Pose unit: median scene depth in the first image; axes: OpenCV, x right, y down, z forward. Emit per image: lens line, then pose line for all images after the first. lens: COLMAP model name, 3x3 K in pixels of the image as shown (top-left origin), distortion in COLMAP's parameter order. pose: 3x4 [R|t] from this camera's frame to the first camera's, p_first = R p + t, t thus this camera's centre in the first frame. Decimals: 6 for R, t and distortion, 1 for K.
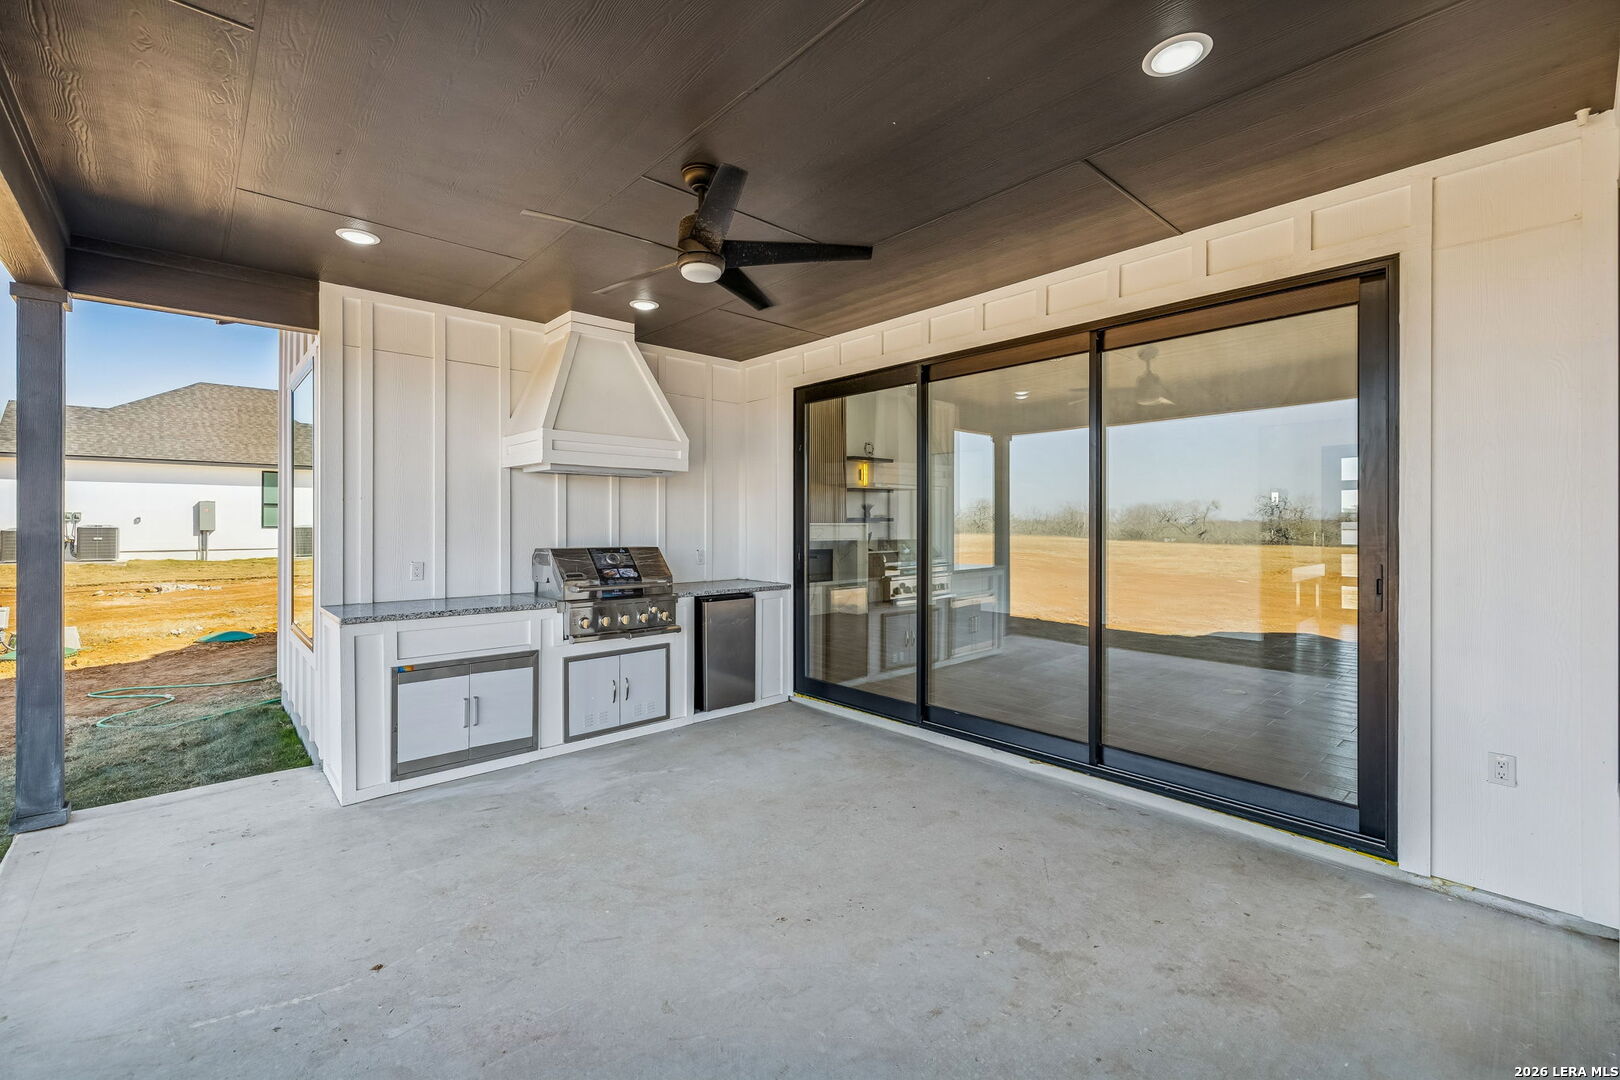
lens RADIAL K [[682.6, 0, 776.9], [0, 682.6, 520.5], [0, 0, 1]] dist [0.002067, 0.000204]
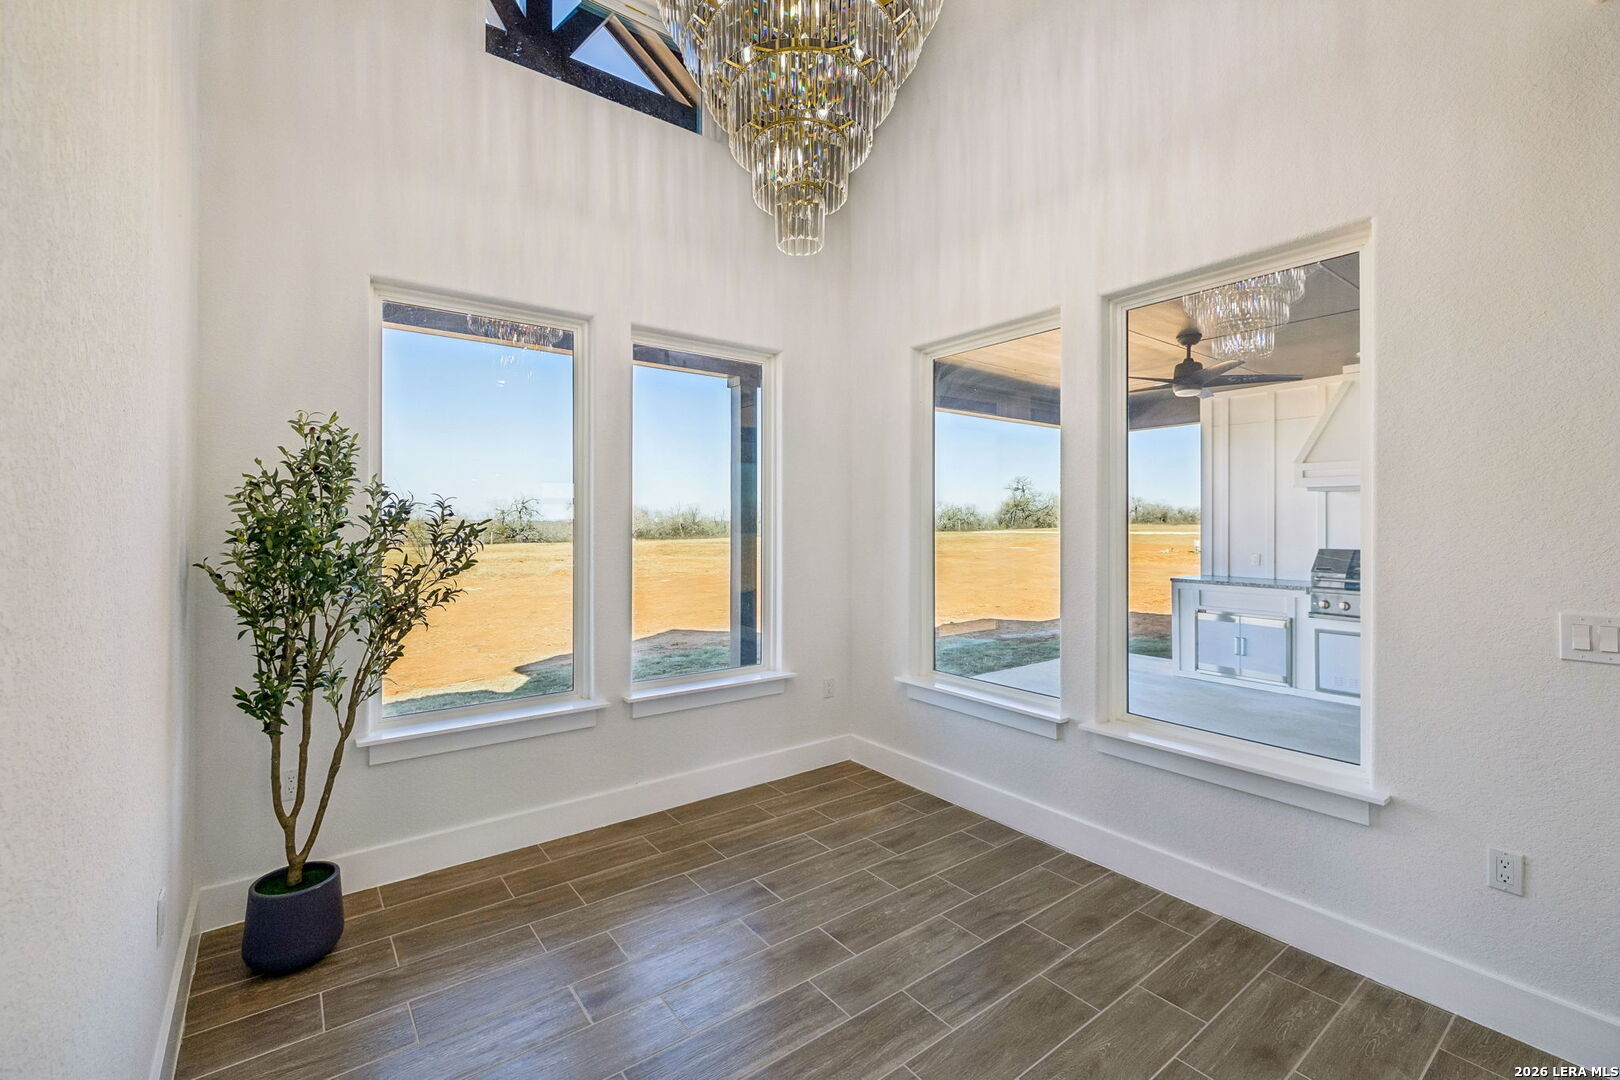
lens RADIAL K [[682.6, 0, 776.9], [0, 682.6, 520.5], [0, 0, 1]] dist [0.002067, 0.000204]
pose [[-0.084650, -0.008130, -0.996378, 1.162071], [-0.006939, 0.999947, -0.007570, 0.002280], [0.996387, 0.006273, -0.084702, 0.042091]]
